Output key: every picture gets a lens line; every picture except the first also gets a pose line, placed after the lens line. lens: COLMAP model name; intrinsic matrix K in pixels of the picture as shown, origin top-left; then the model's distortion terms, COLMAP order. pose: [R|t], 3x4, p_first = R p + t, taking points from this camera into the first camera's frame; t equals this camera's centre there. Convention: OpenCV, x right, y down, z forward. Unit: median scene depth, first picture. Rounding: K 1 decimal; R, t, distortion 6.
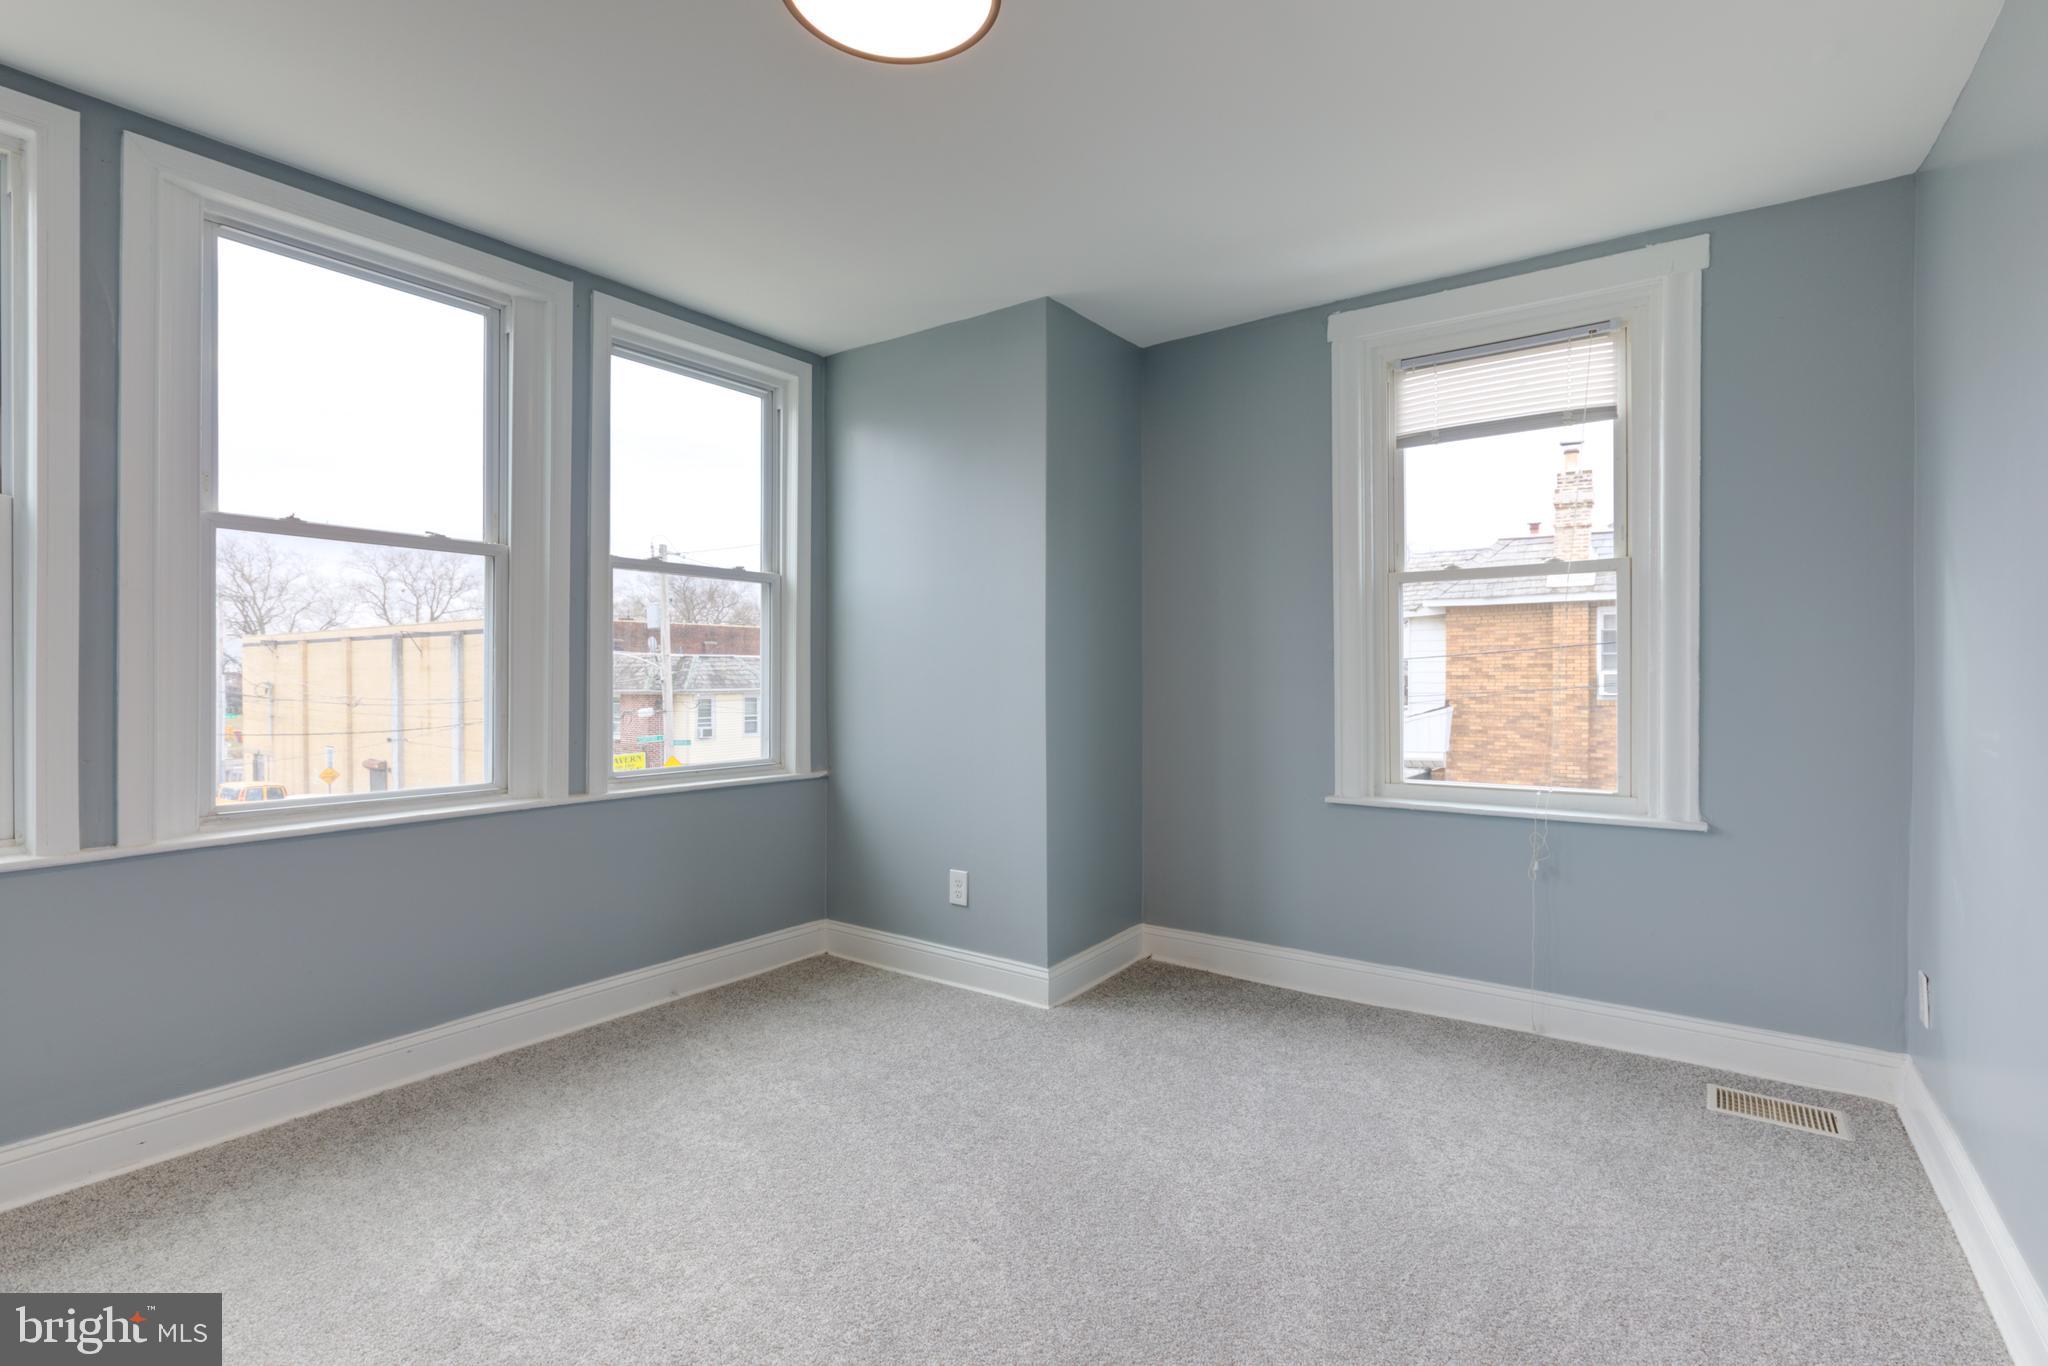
lens RADIAL K [[936.2, 0, 1013.5], [0, 936.2, 657.6], [0, 0, 1]] dist [-0.008000, 0.004449]
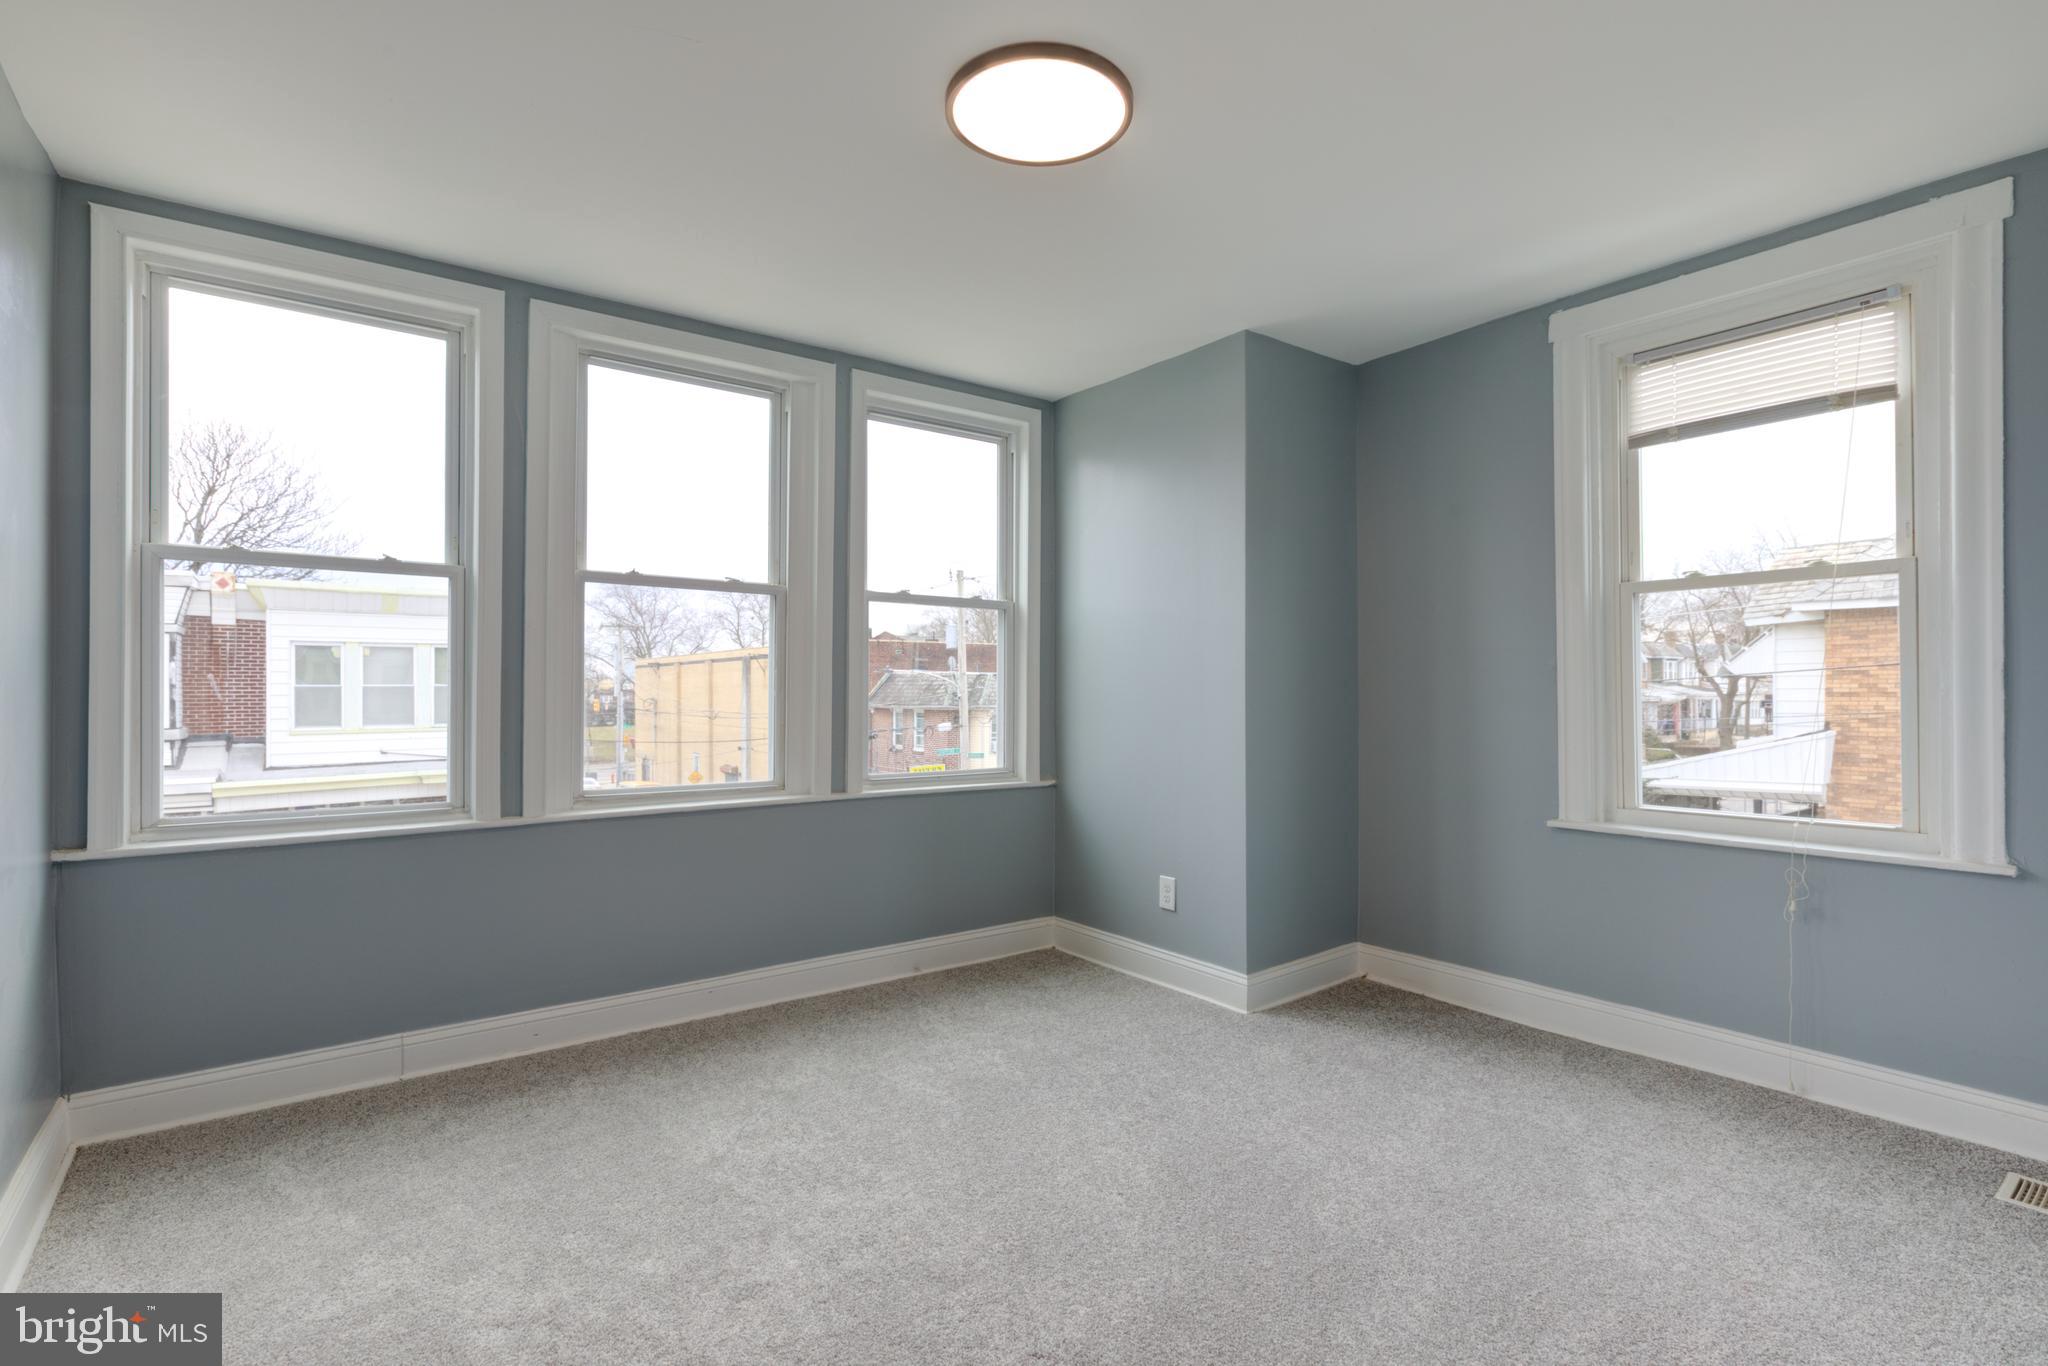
lens RADIAL K [[936.2, 0, 1013.5], [0, 936.2, 657.6], [0, 0, 1]] dist [-0.008000, 0.004449]
pose [[0.953696, -0.010923, -0.300573, 0.107986], [0.005470, 0.999805, -0.018977, -0.001577], [0.300722, 0.016454, 0.953570, -0.073838]]
